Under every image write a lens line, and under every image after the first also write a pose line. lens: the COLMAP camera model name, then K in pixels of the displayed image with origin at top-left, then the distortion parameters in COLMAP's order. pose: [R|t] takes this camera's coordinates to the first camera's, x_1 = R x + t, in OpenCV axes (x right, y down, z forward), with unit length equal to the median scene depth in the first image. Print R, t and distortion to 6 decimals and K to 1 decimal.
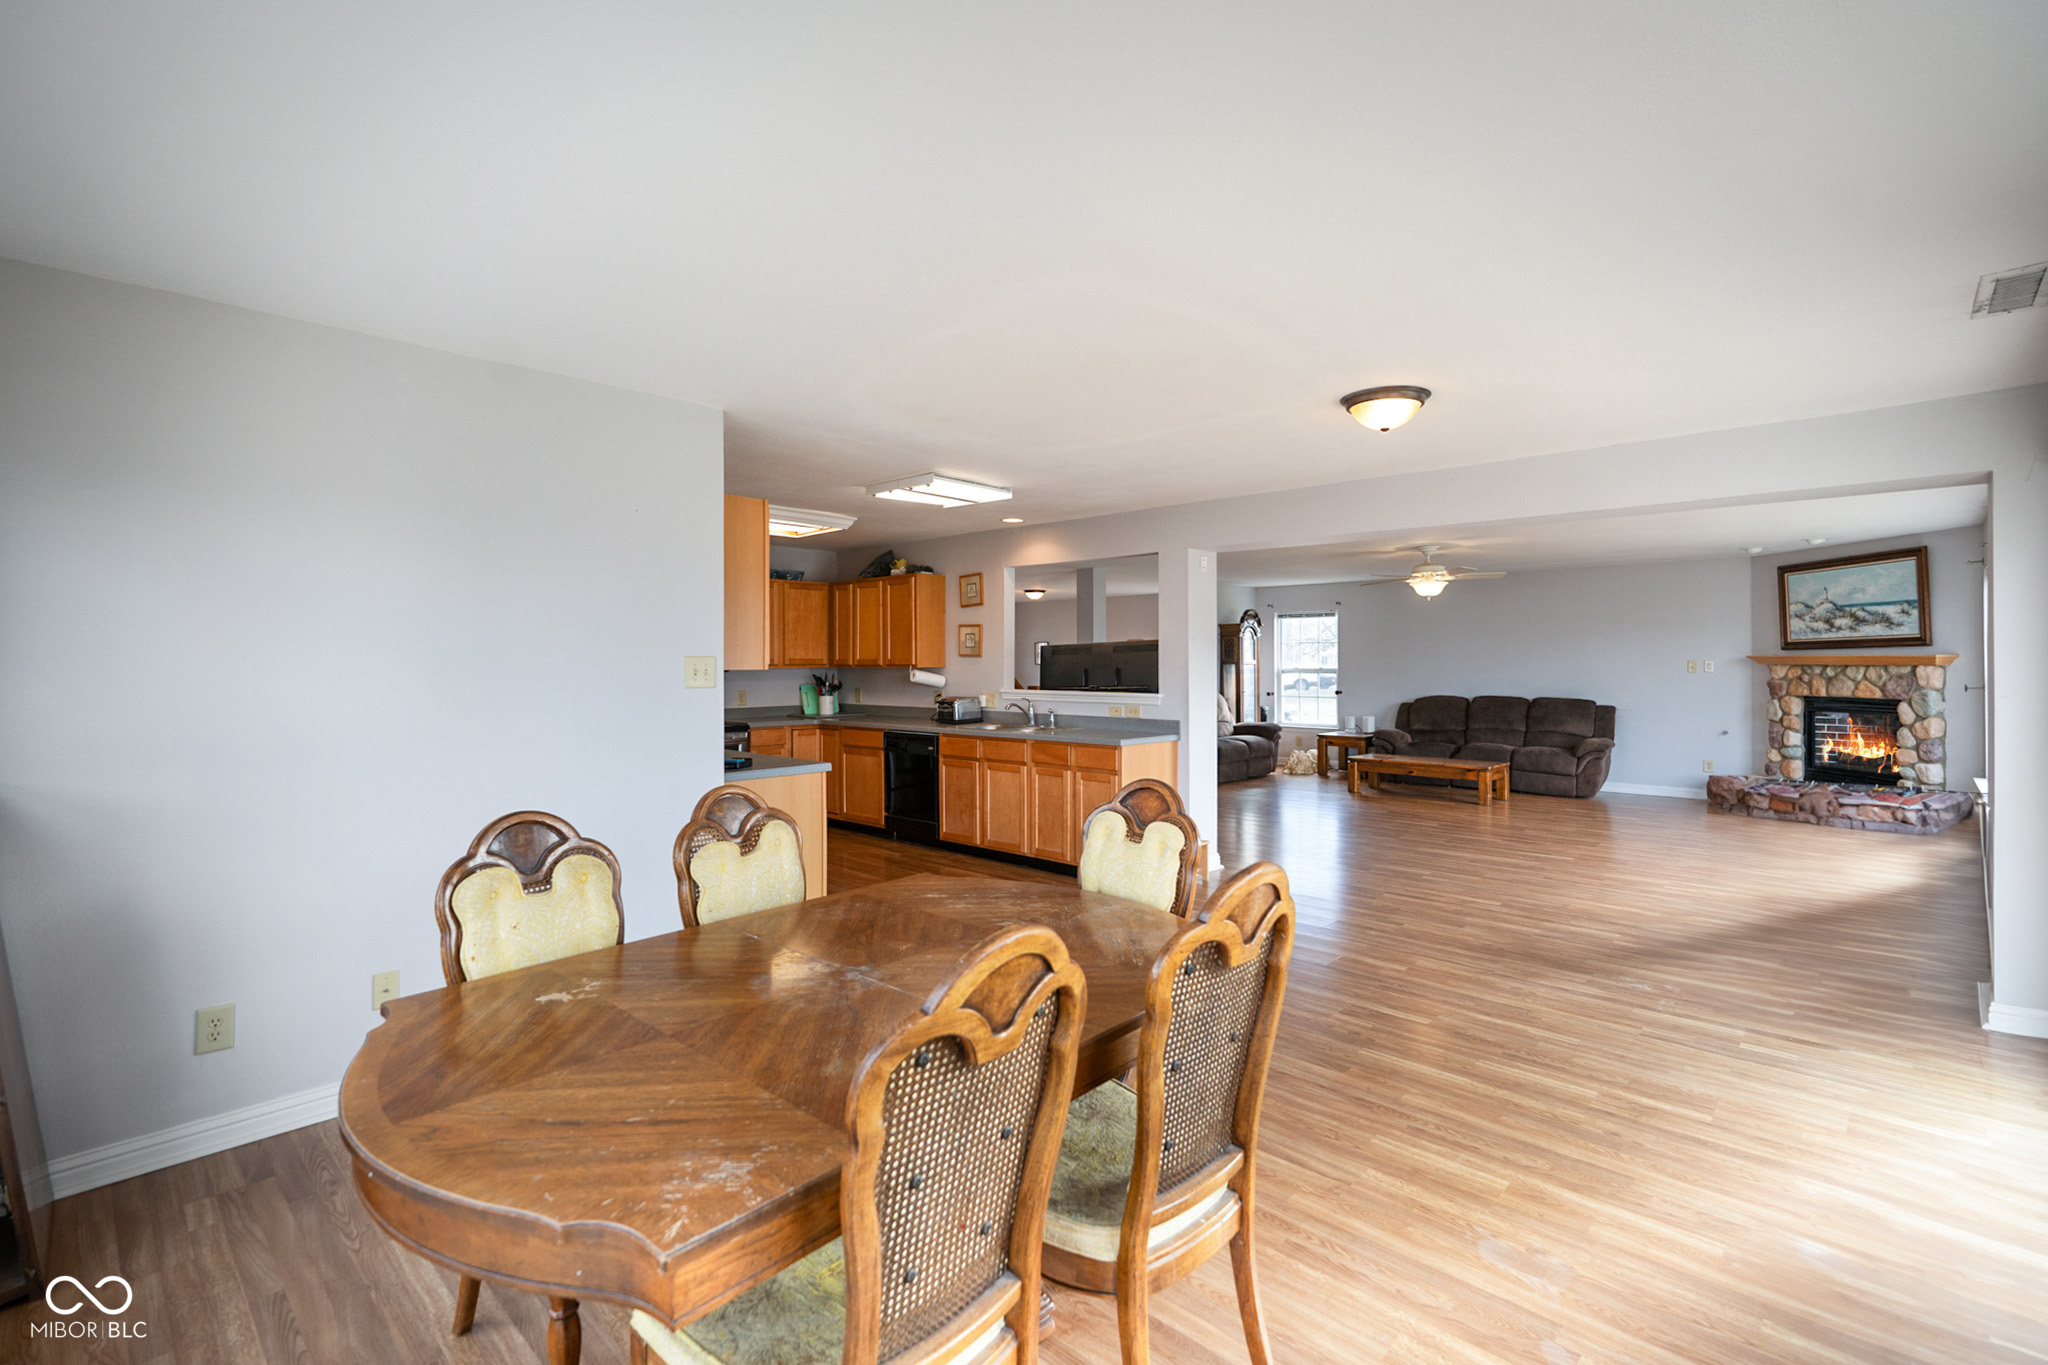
lens RADIAL K [[923.5, 0, 1024.0], [0, 923.5, 682.5], [0, 0, 1]] dist [-0.000771, -0.000210]
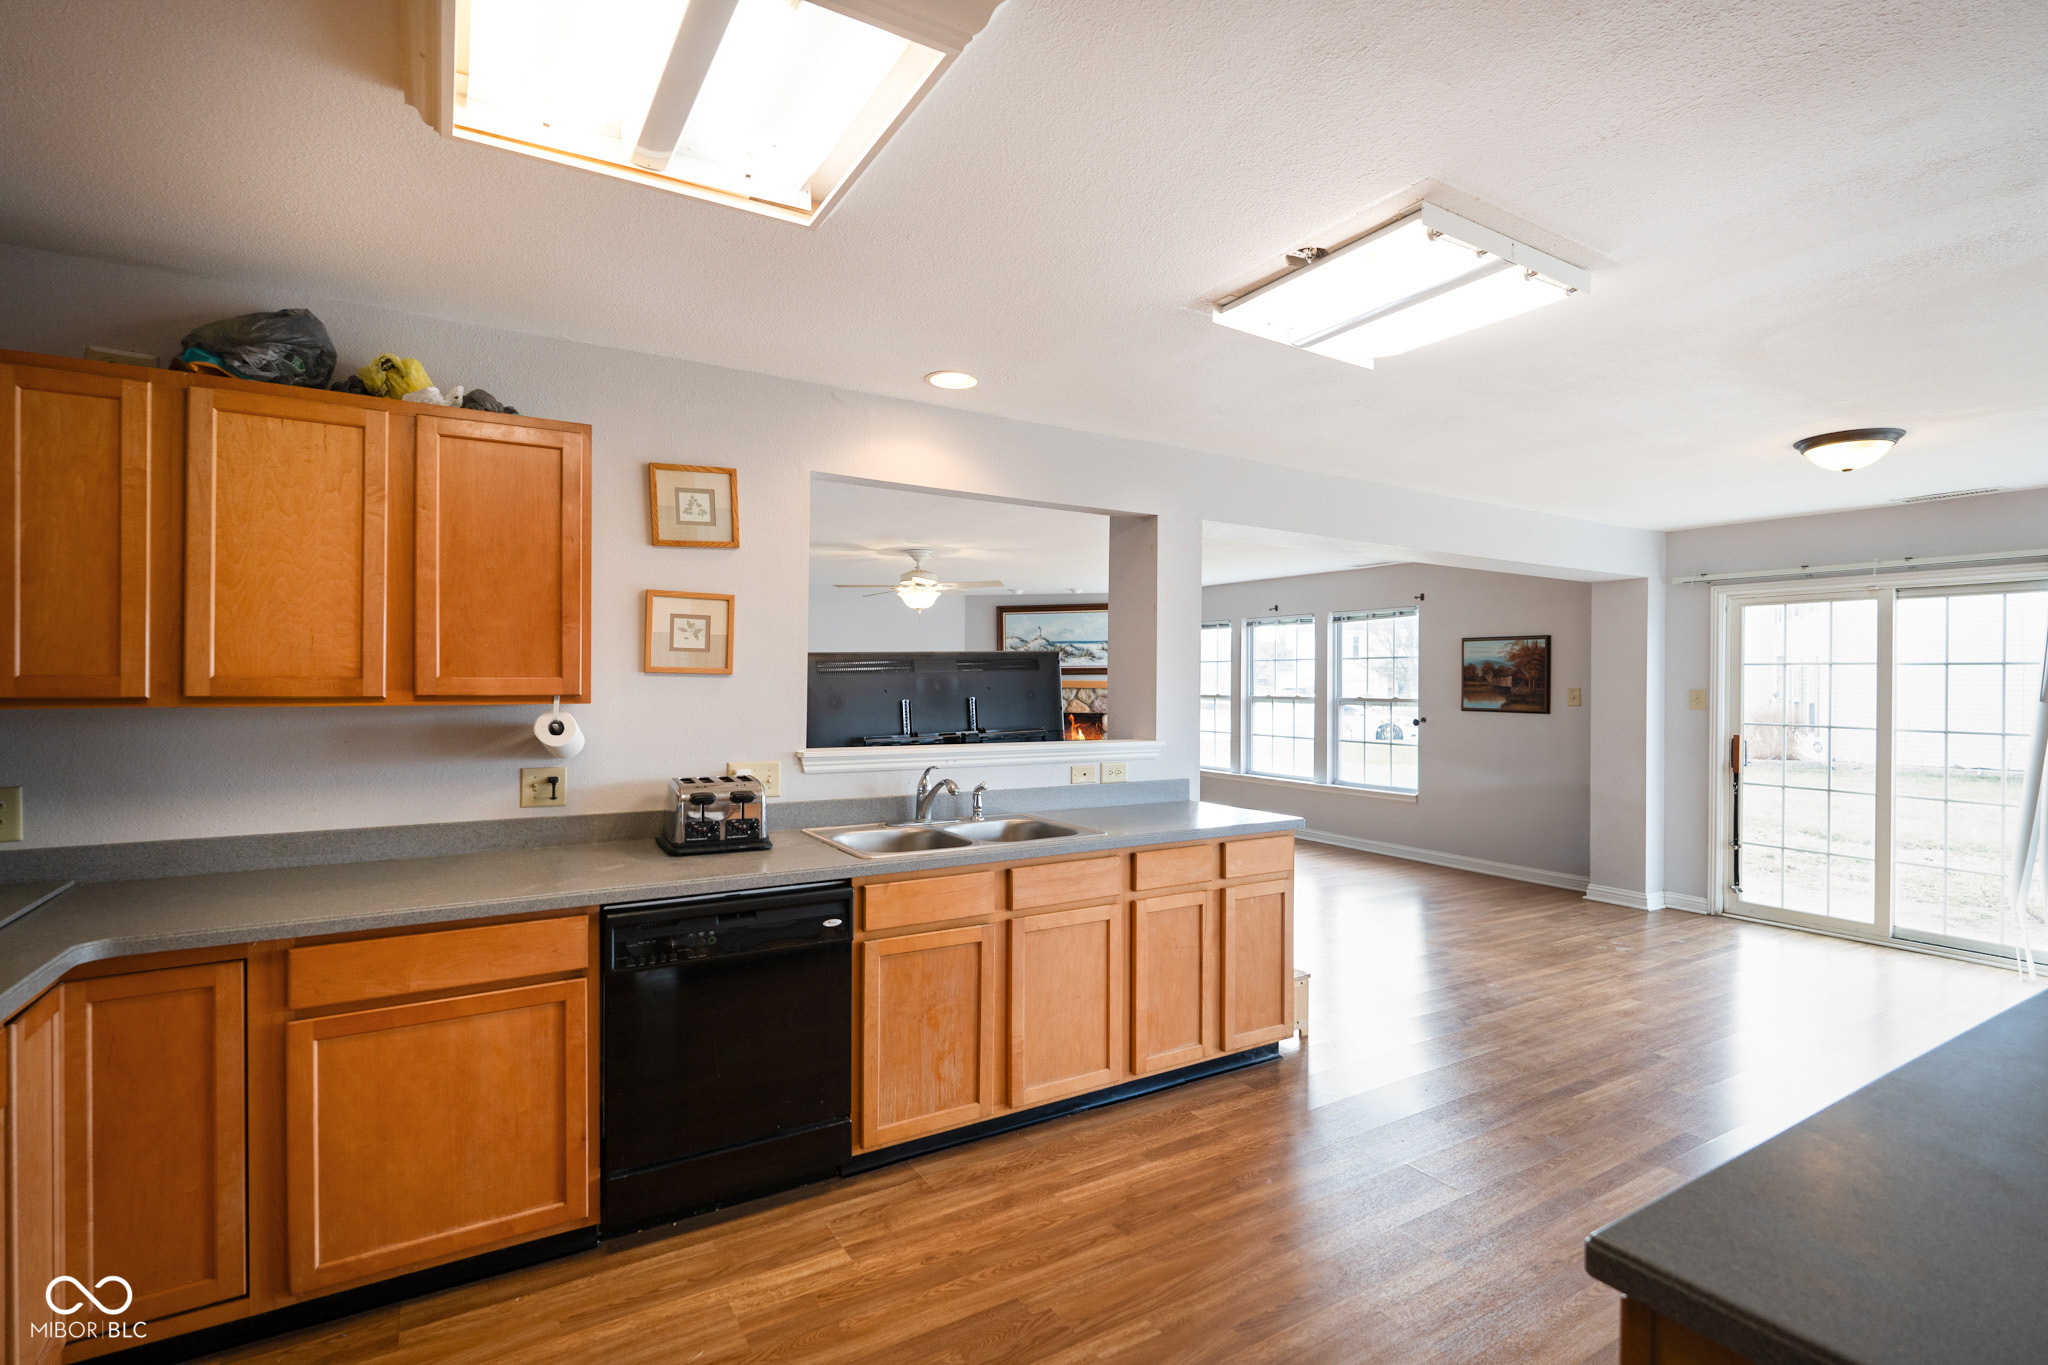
lens RADIAL K [[923.5, 0, 1024.0], [0, 923.5, 682.5], [0, 0, 1]] dist [-0.000771, -0.000210]
pose [[0.276674, 0.002738, 0.960960, -0.377259], [0.018543, 0.999795, -0.008187, -0.017404], [-0.960785, 0.020084, 0.276566, 0.713628]]
